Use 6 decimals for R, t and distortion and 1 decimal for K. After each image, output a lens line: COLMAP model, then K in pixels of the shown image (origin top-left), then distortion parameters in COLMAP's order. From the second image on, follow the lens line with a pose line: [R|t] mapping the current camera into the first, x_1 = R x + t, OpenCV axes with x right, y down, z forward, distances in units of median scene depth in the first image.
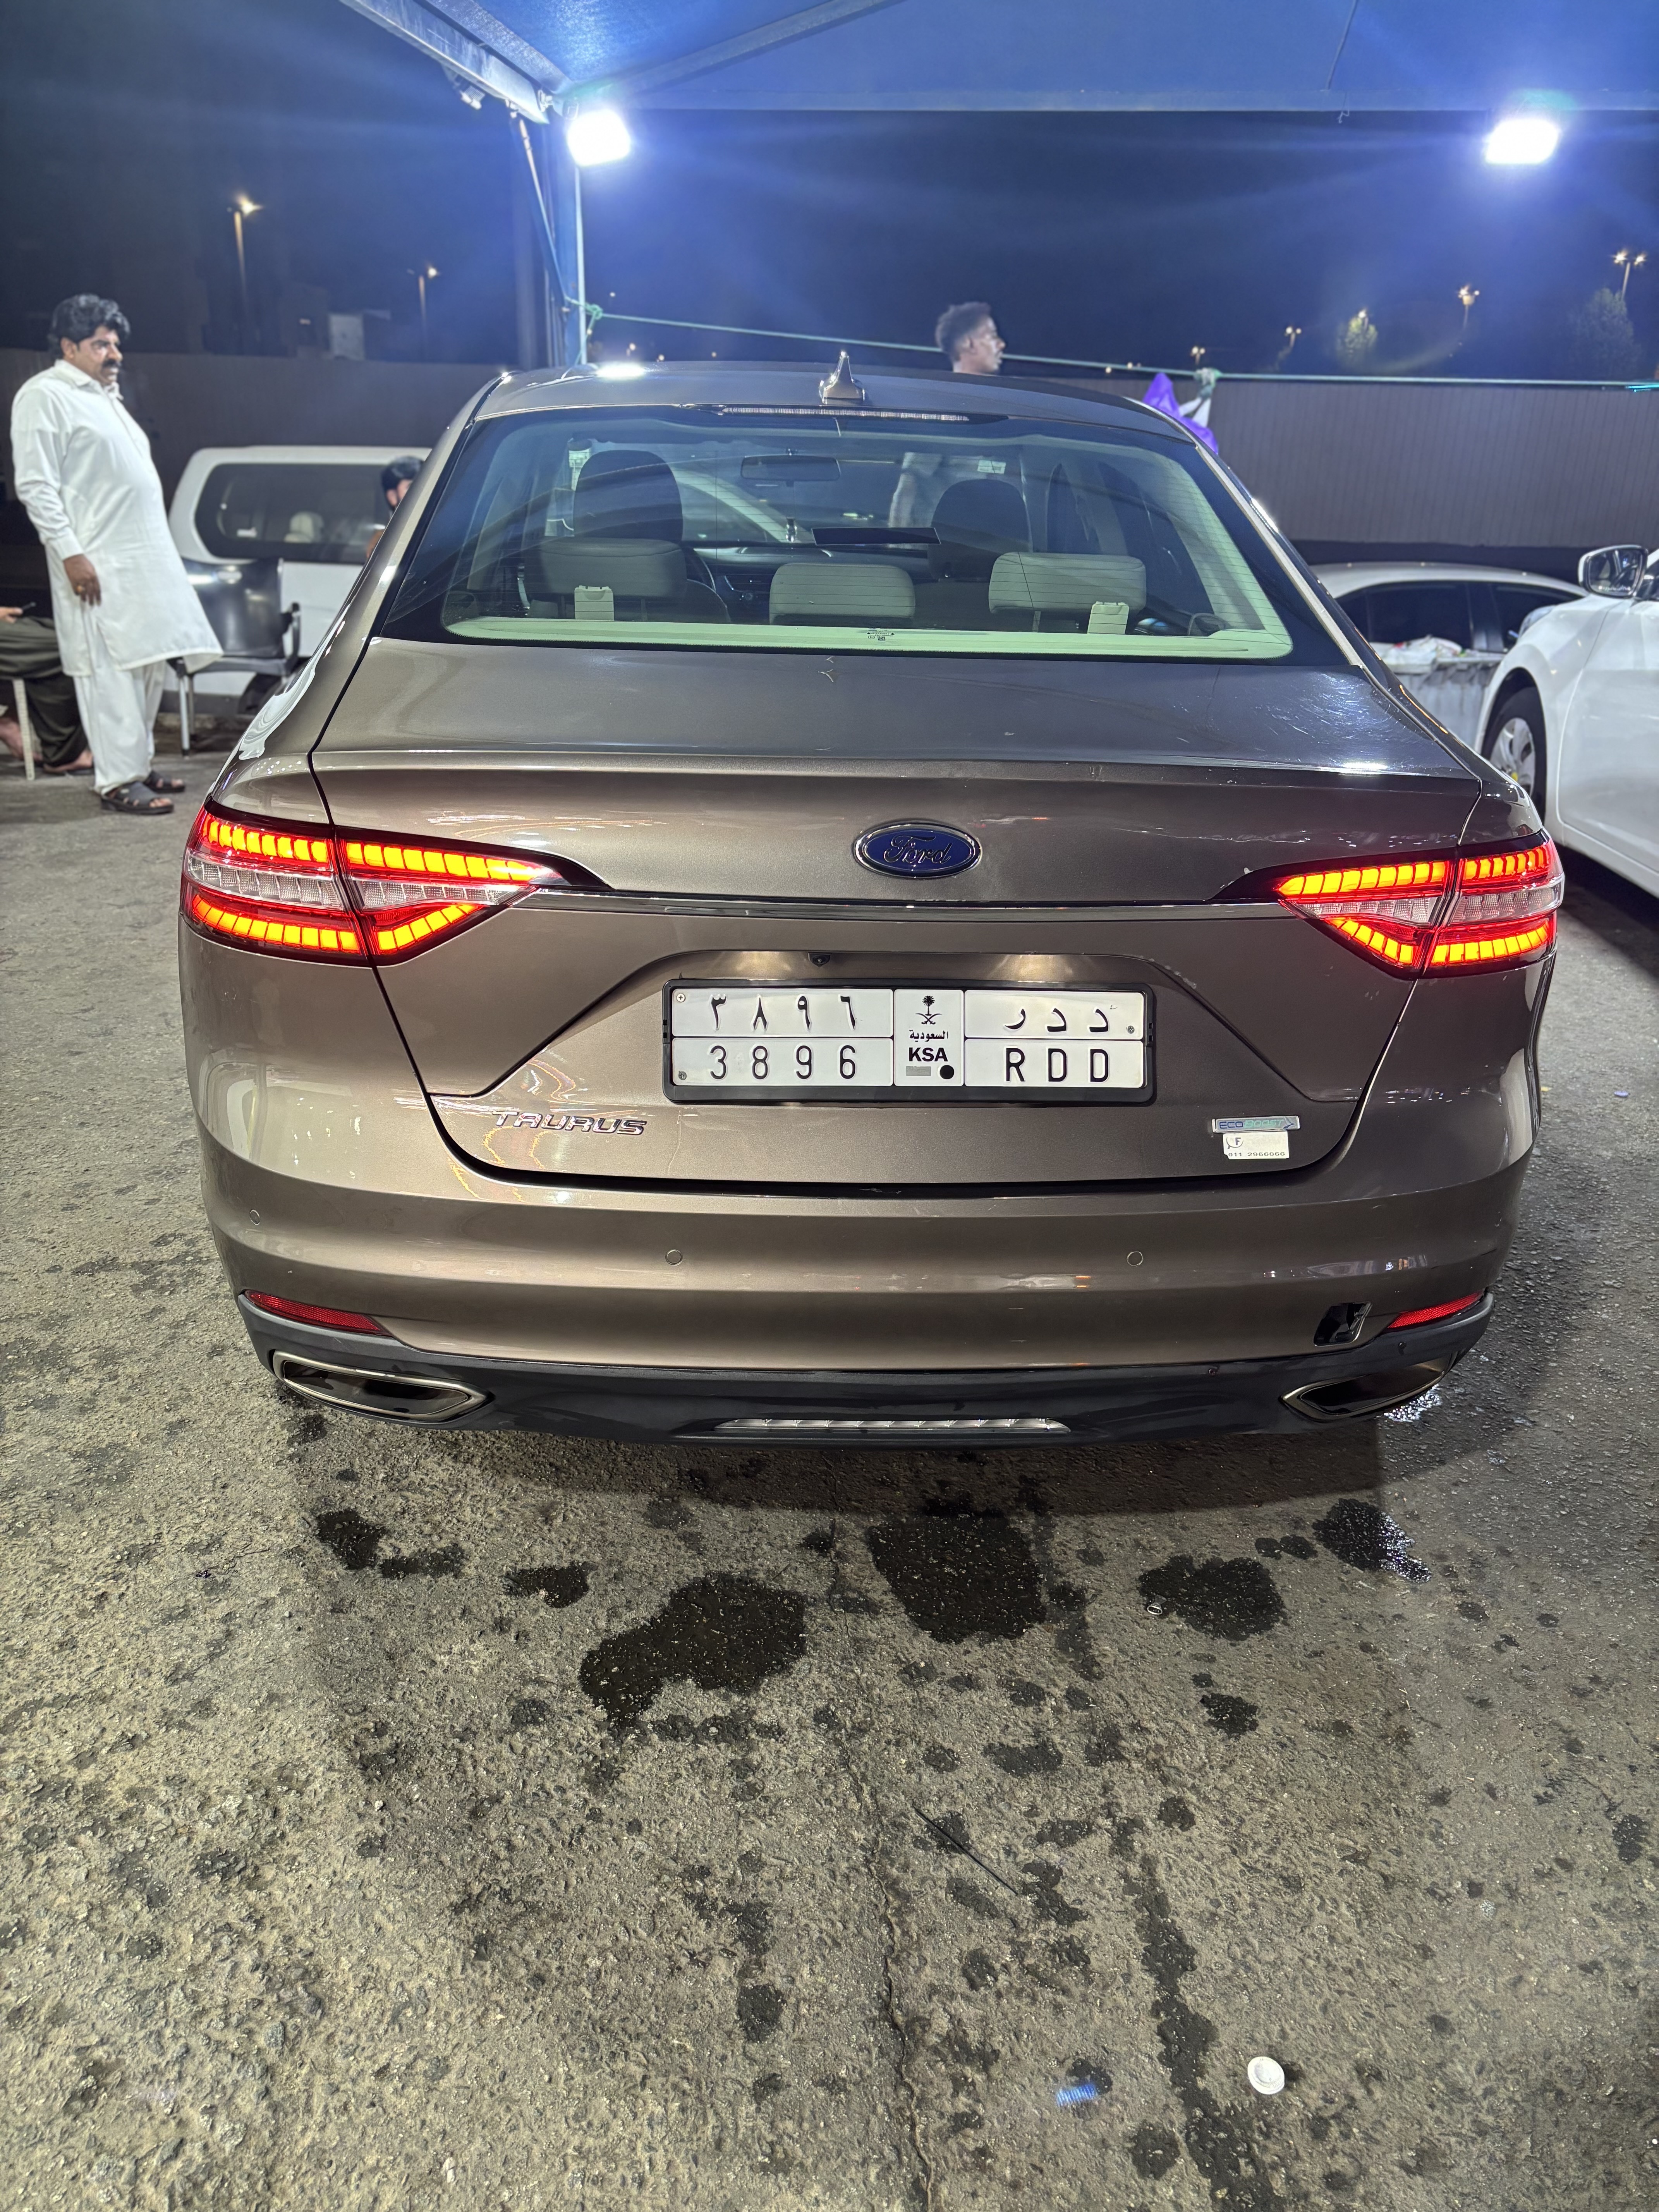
lens RADIAL K [[1699.6, 0, 829.5], [0, 1699.6, 1106.0], [0, 0, 1]] dist [0.016064, 0.003776]
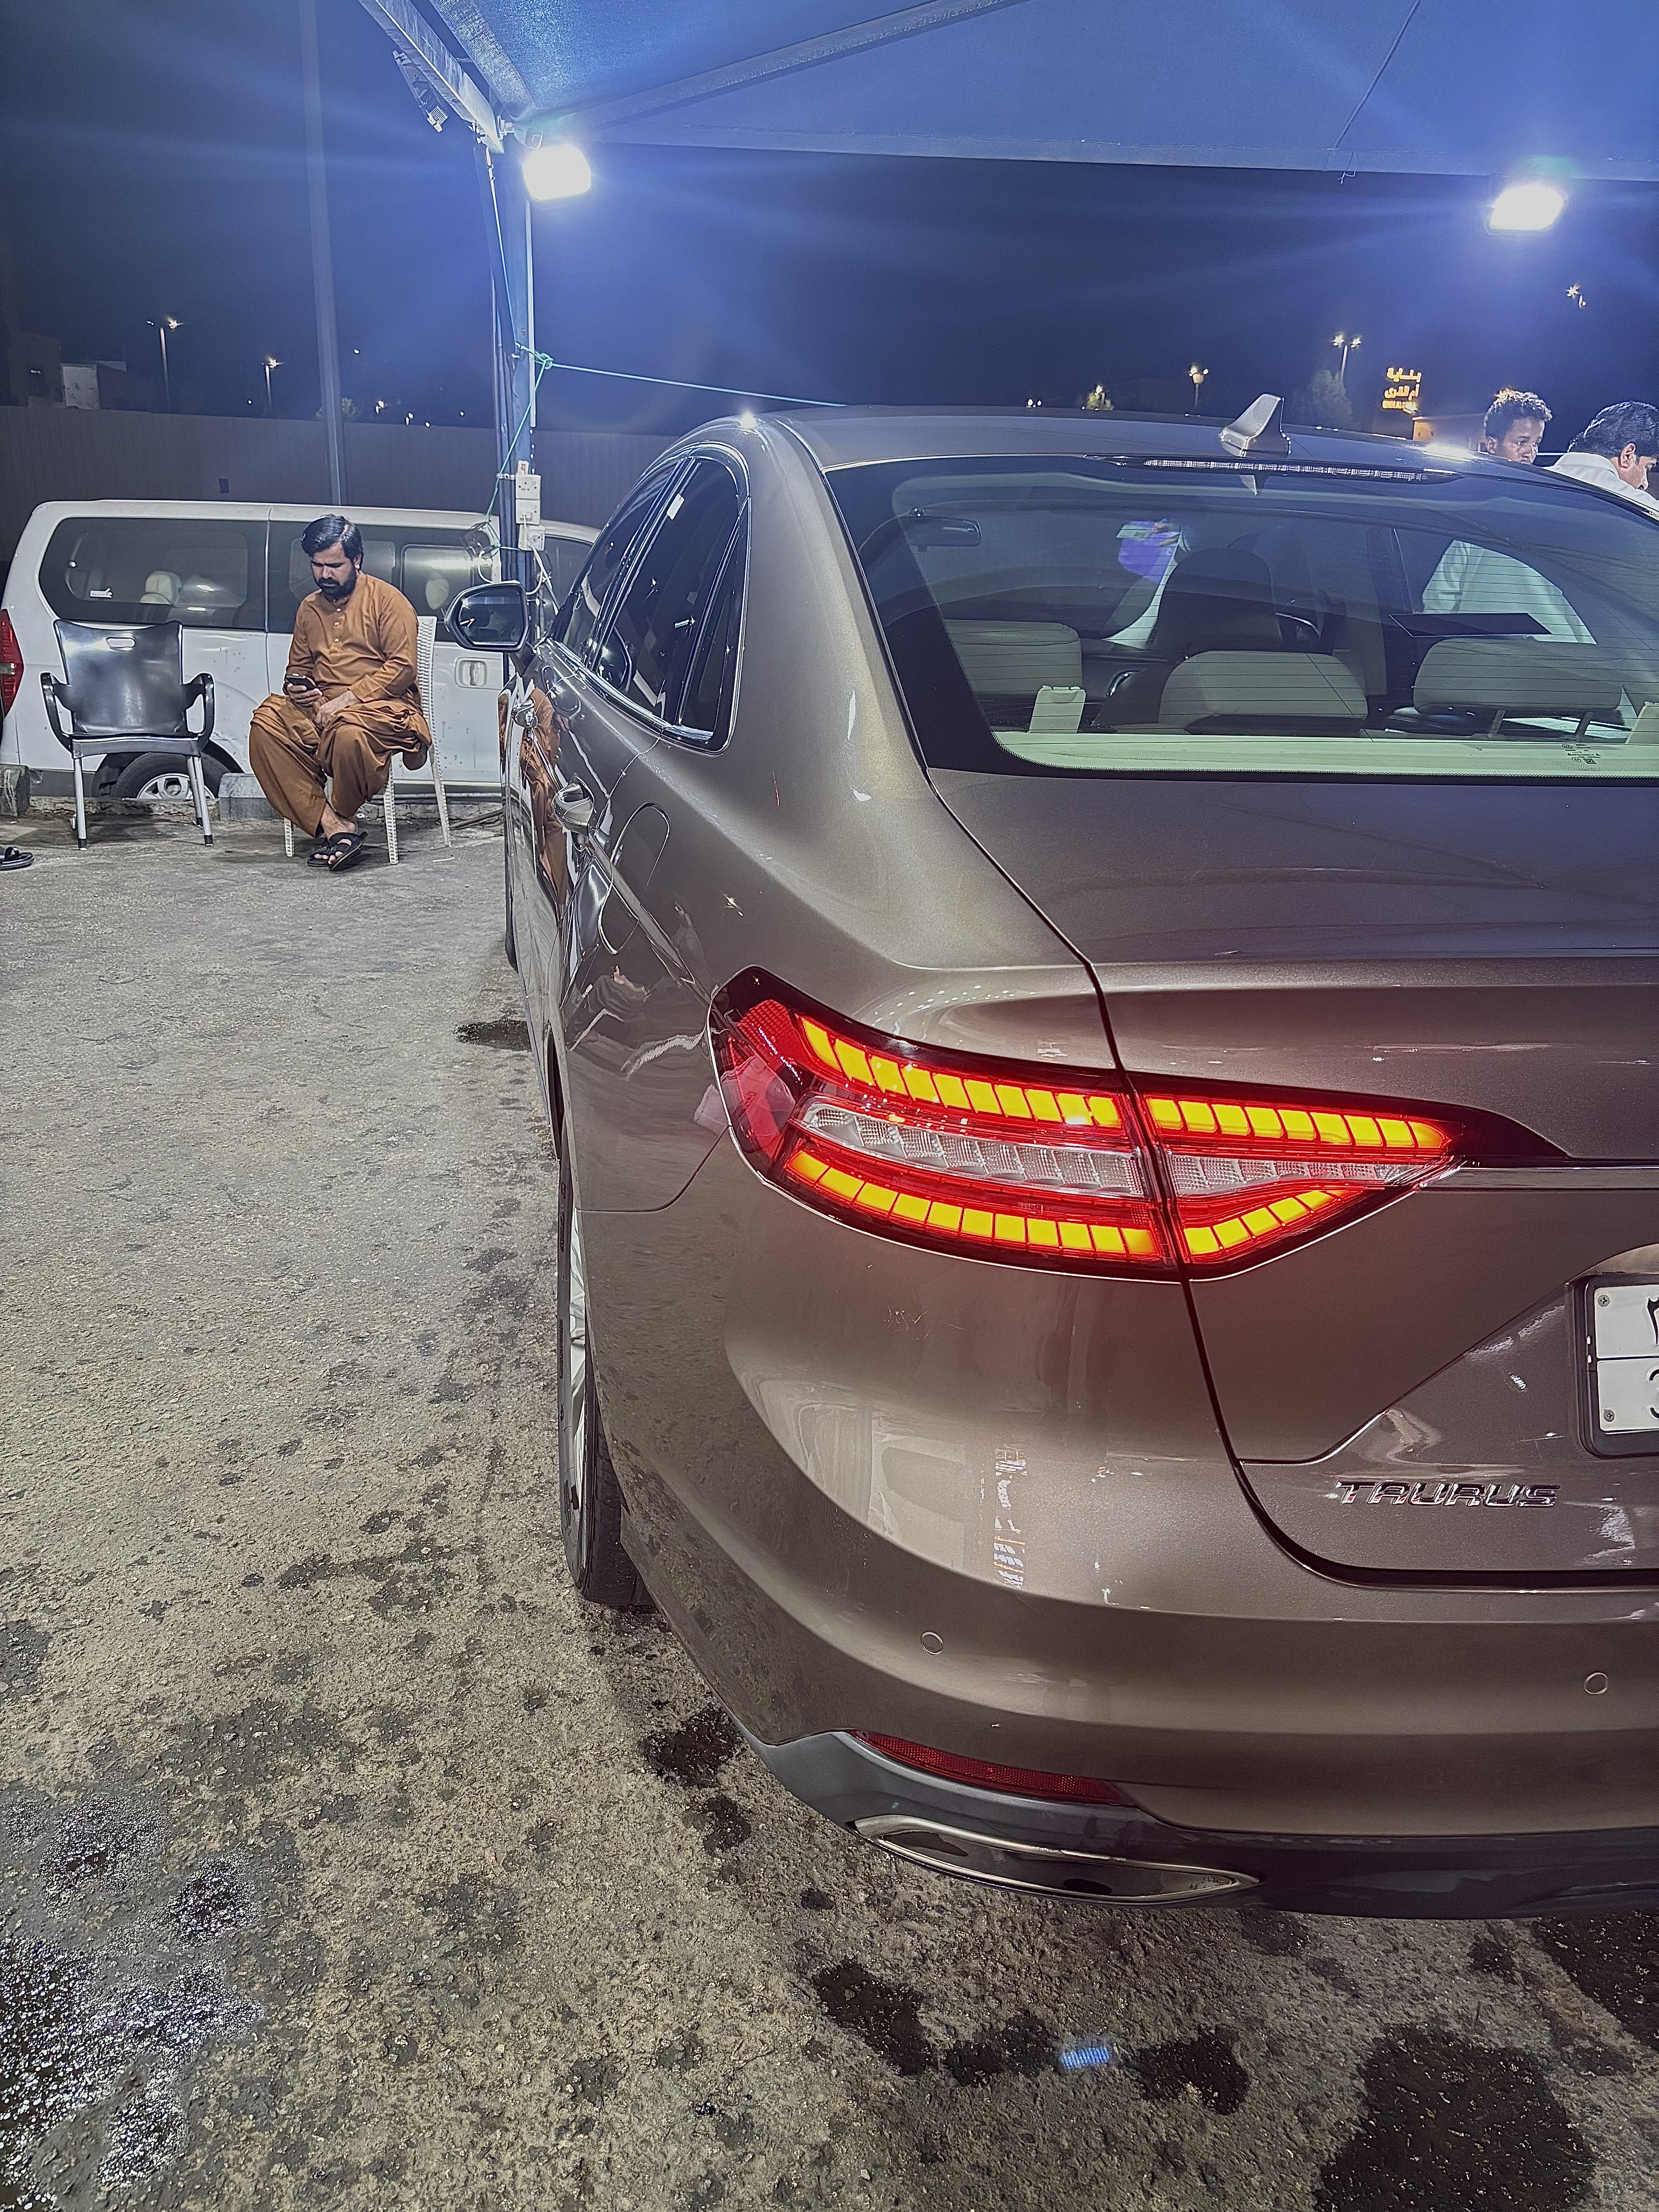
lens RADIAL K [[1699.6, 0, 829.5], [0, 1699.6, 1106.0], [0, 0, 1]] dist [0.016064, 0.003776]
pose [[0.991148, -0.033824, 0.128377, -0.337182], [0.037875, 0.998854, -0.029250, -0.094109], [-0.127241, 0.033854, 0.991294, 0.250120]]
